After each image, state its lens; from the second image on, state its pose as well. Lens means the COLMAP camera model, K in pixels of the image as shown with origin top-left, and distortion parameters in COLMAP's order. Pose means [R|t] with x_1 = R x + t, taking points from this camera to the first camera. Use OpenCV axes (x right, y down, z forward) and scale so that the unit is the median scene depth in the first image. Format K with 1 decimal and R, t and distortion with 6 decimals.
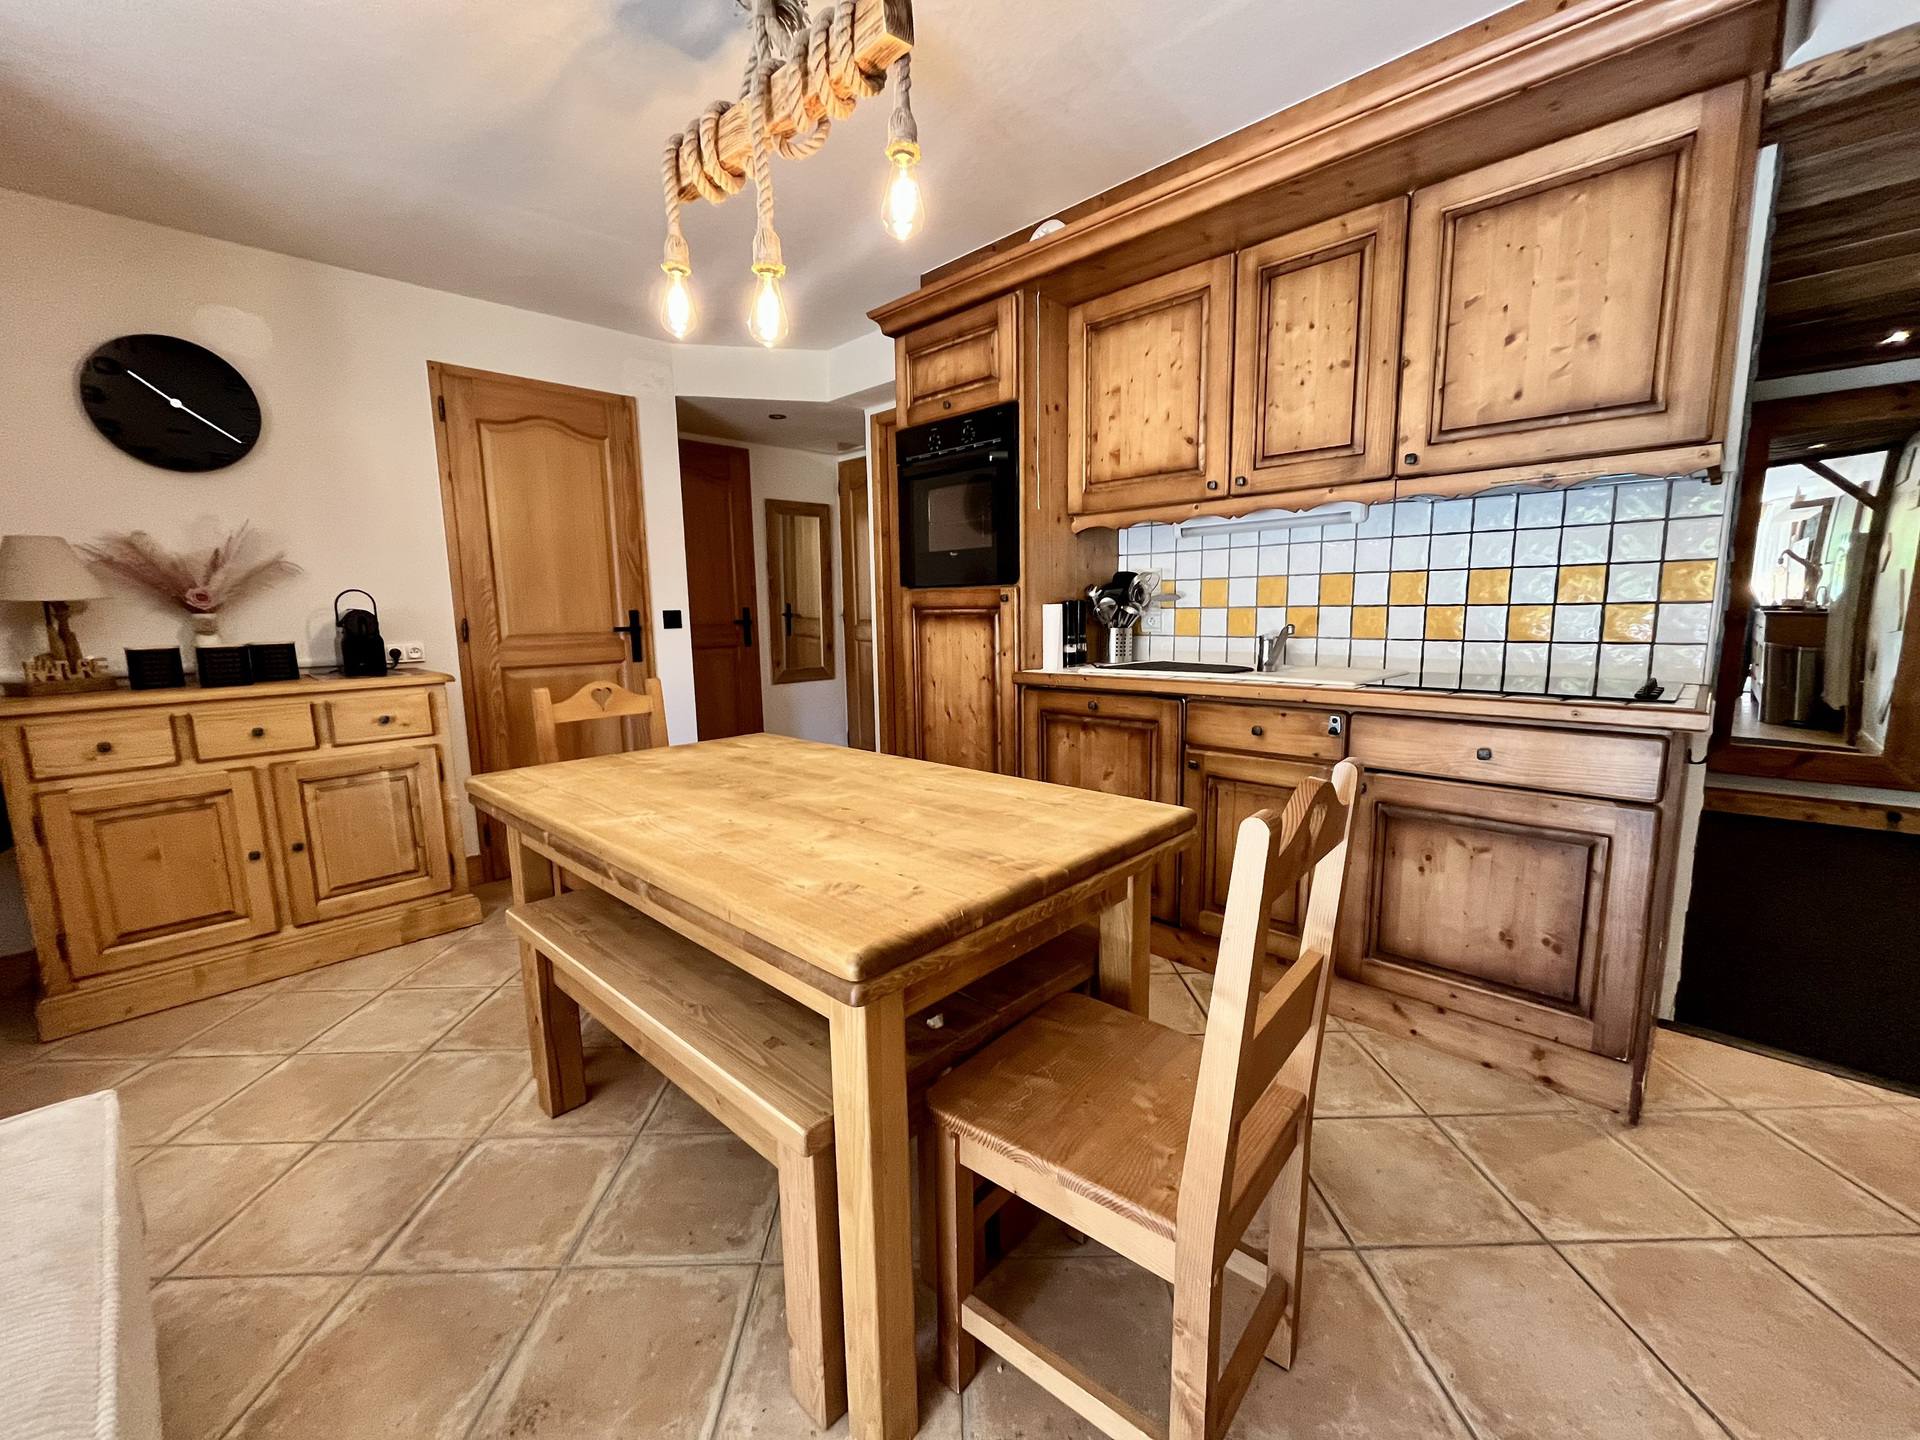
lens RADIAL K [[773.1, 0, 951.0], [0, 773.1, 719.0], [0, 0, 1]] dist [-0.002532, -0.000949]
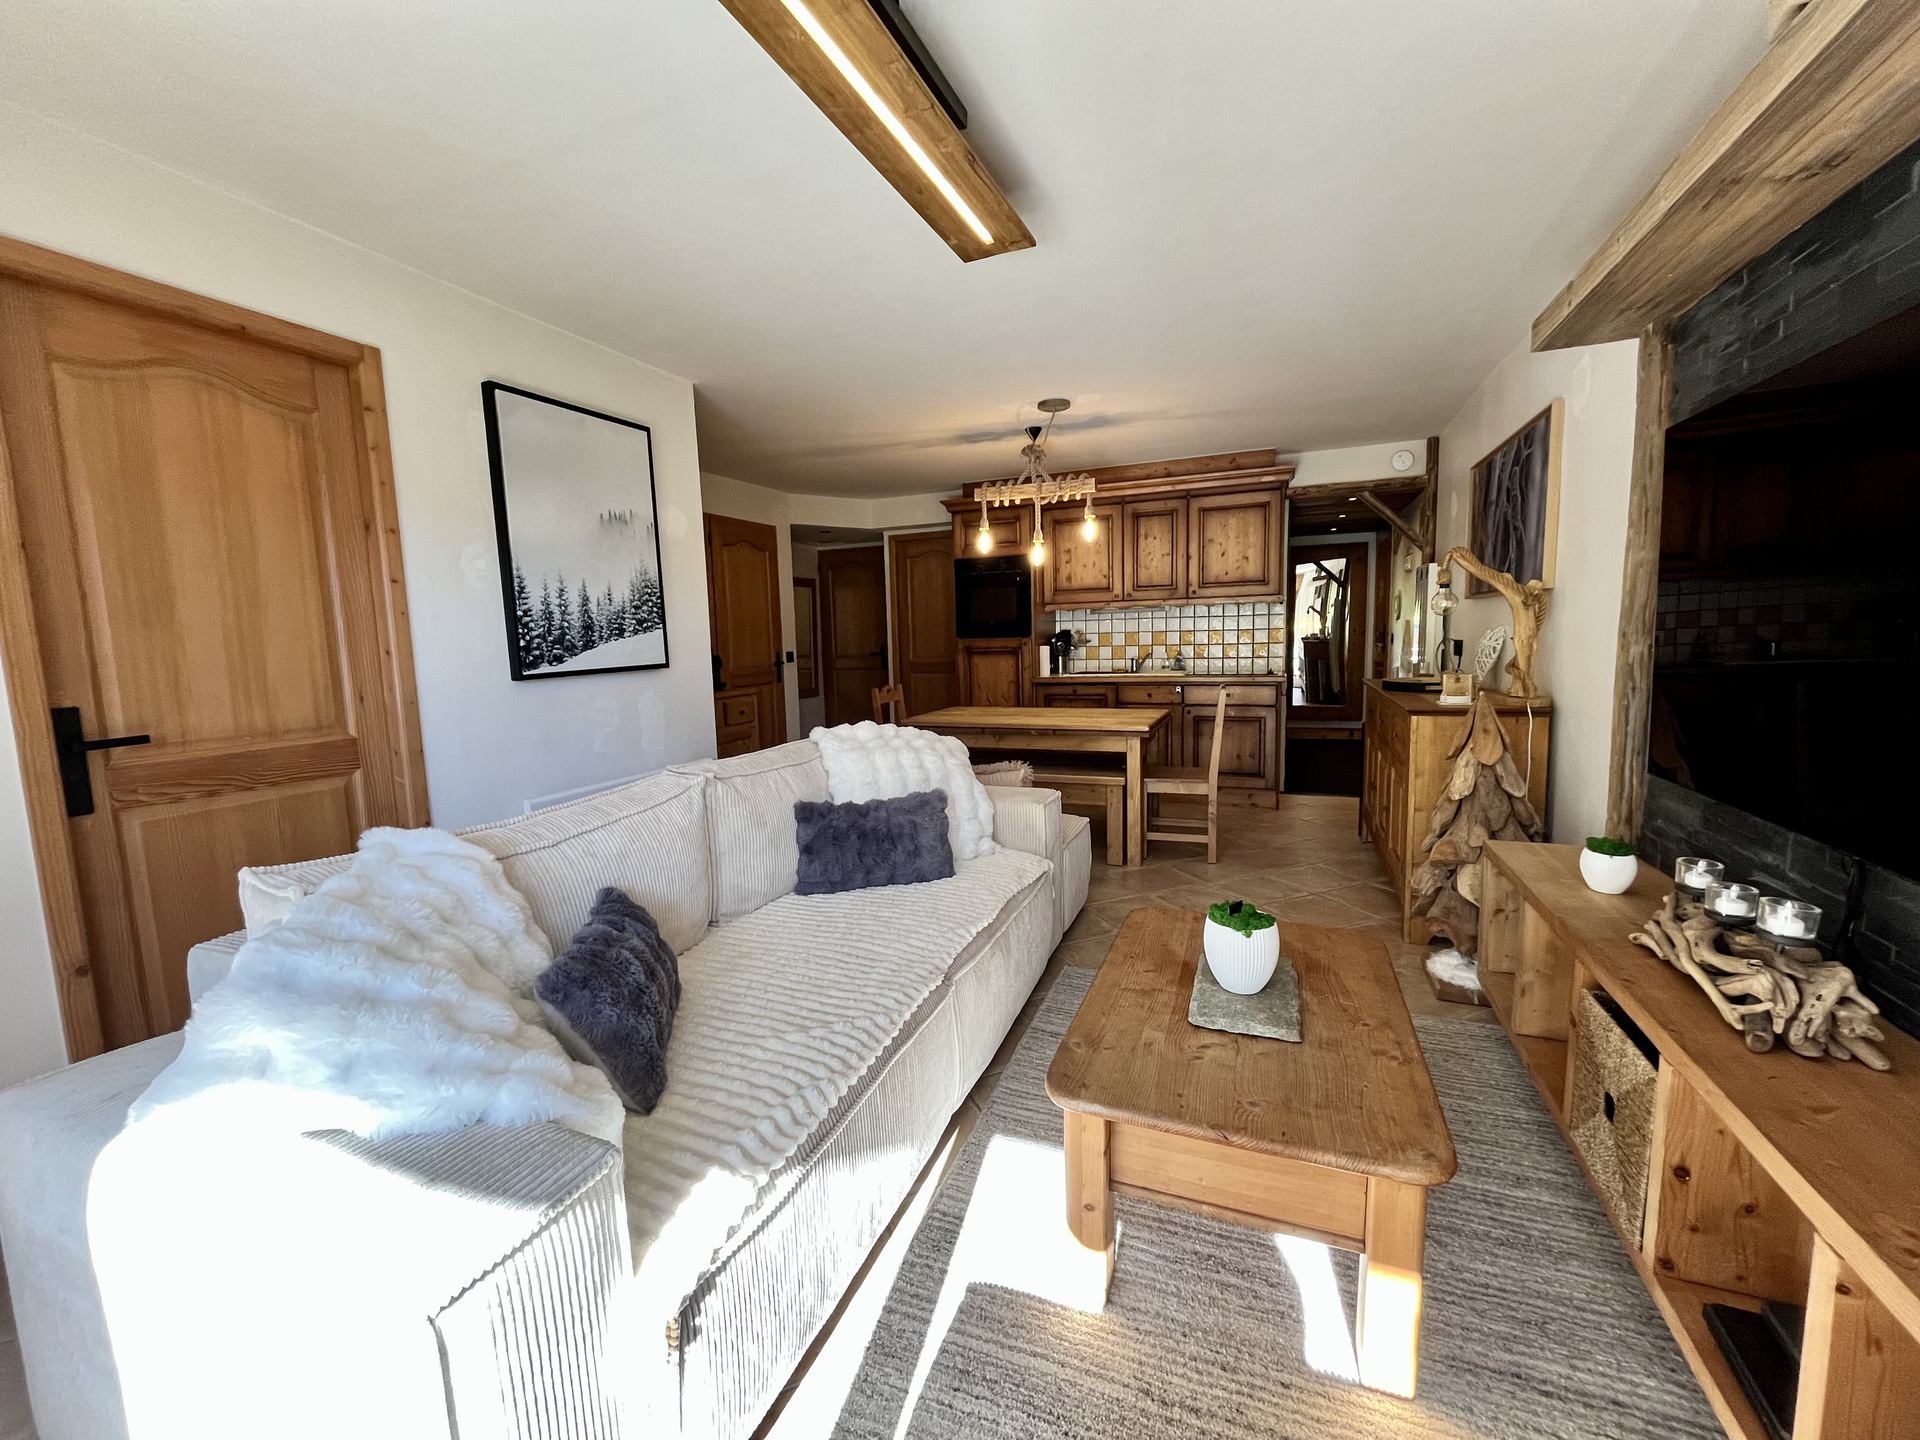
lens RADIAL K [[773.1, 0, 950.8], [0, 773.1, 718.4], [0, 0, 1]] dist [-0.002532, -0.000949]
pose [[0.929733, -0.049645, 0.364872, -1.079739], [0.064848, 0.997458, -0.029523, 0.118481], [-0.362479, 0.051109, 0.930589, -1.069366]]
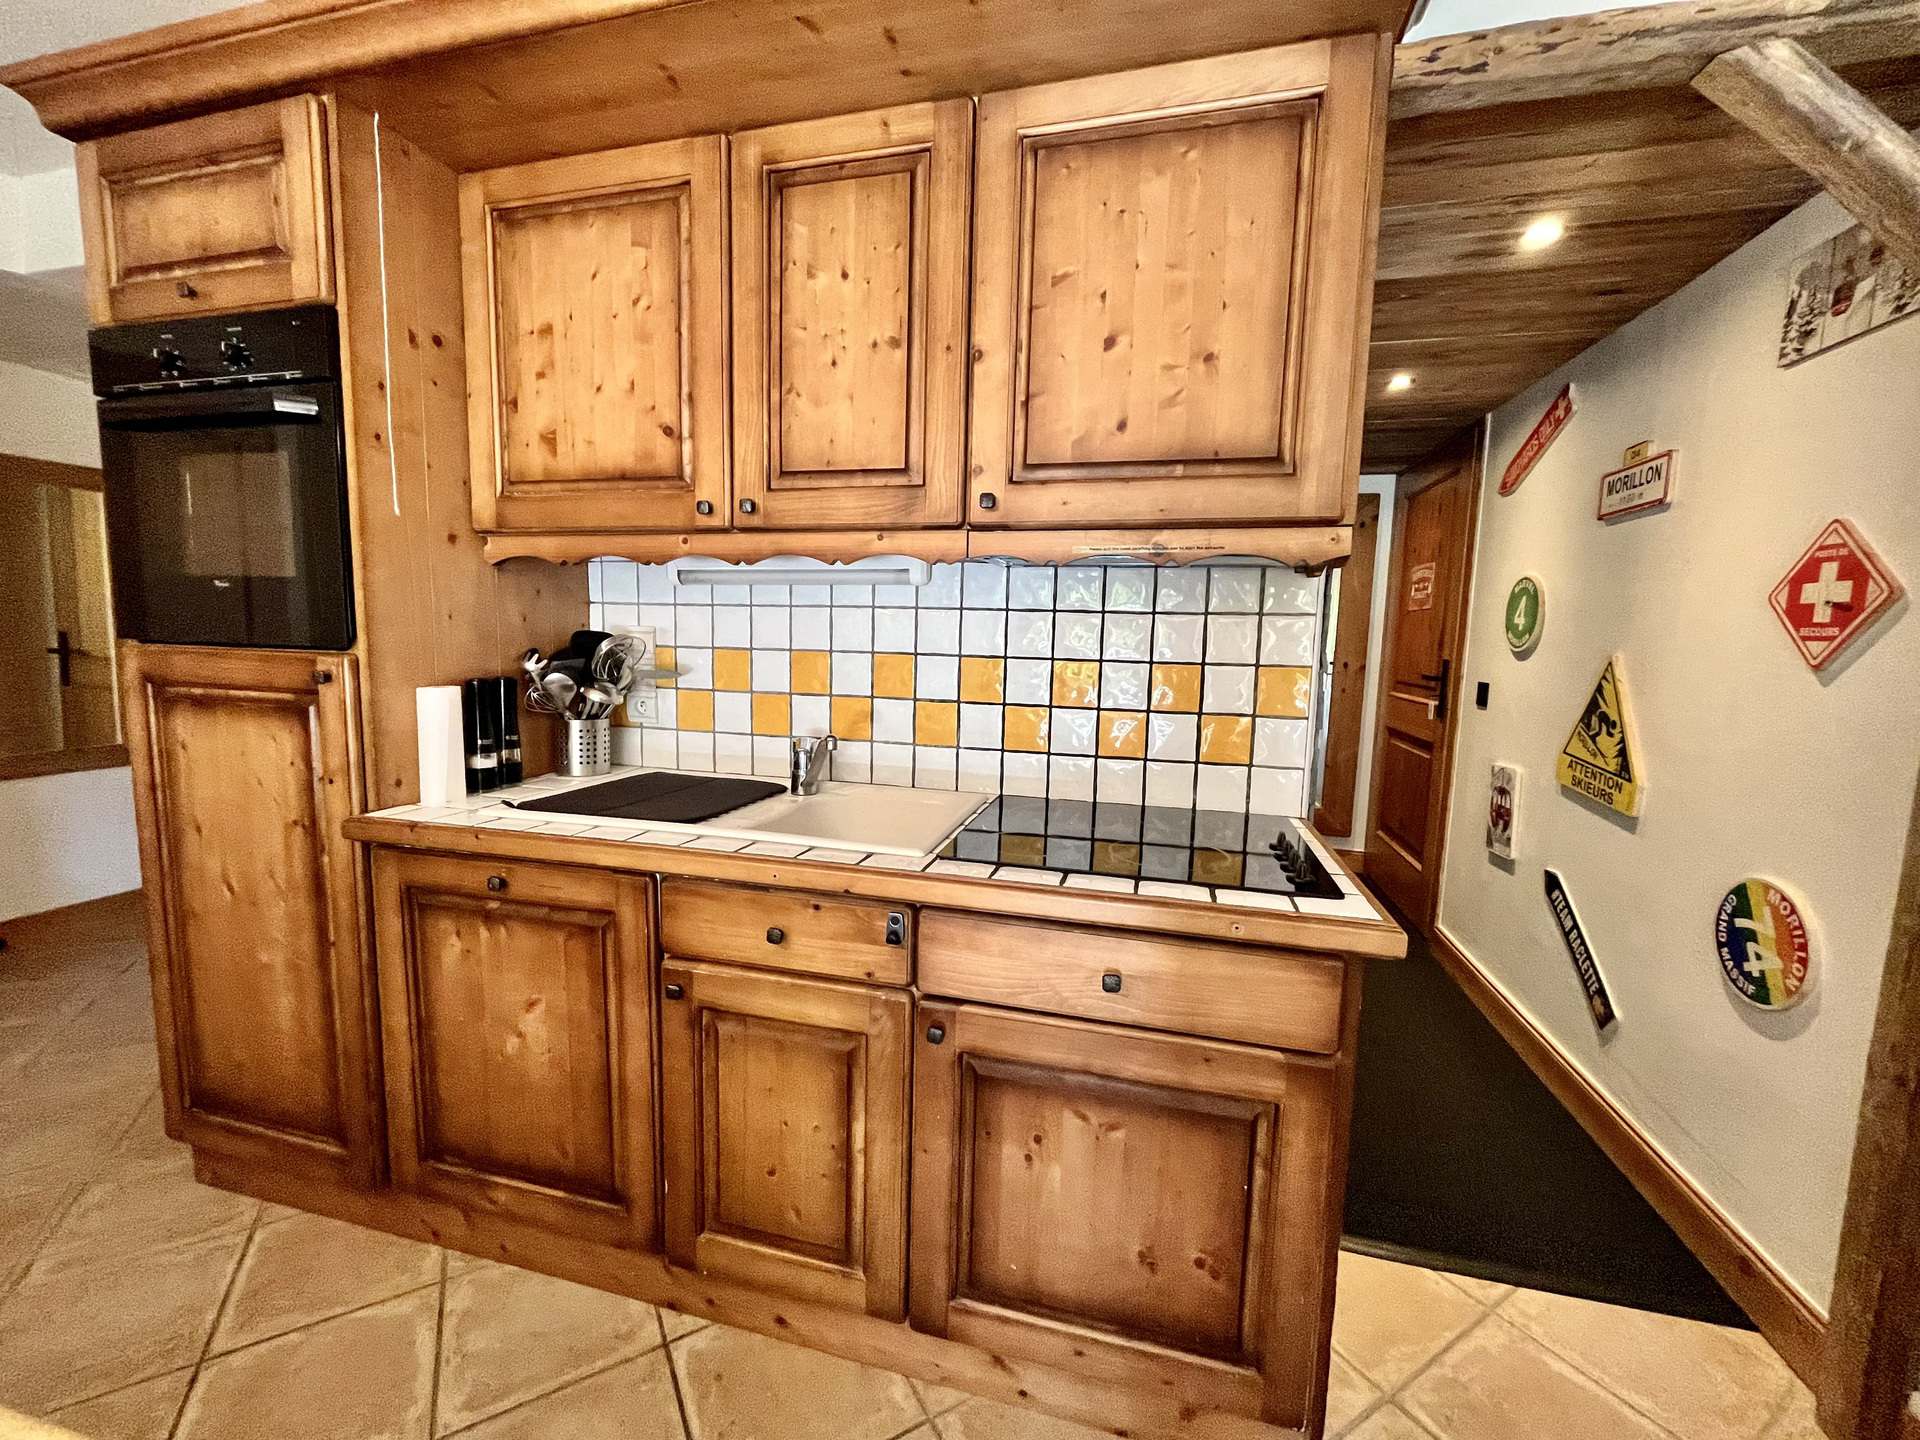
lens RADIAL K [[773.1, 0, 951.6], [0, 773.1, 718.2], [0, 0, 1]] dist [-0.002532, -0.000949]
pose [[0.865014, -0.015470, 0.501509, 0.207174], [0.032838, 0.999127, -0.025821, -0.119462], [-0.500672, 0.038804, 0.864767, 0.398240]]
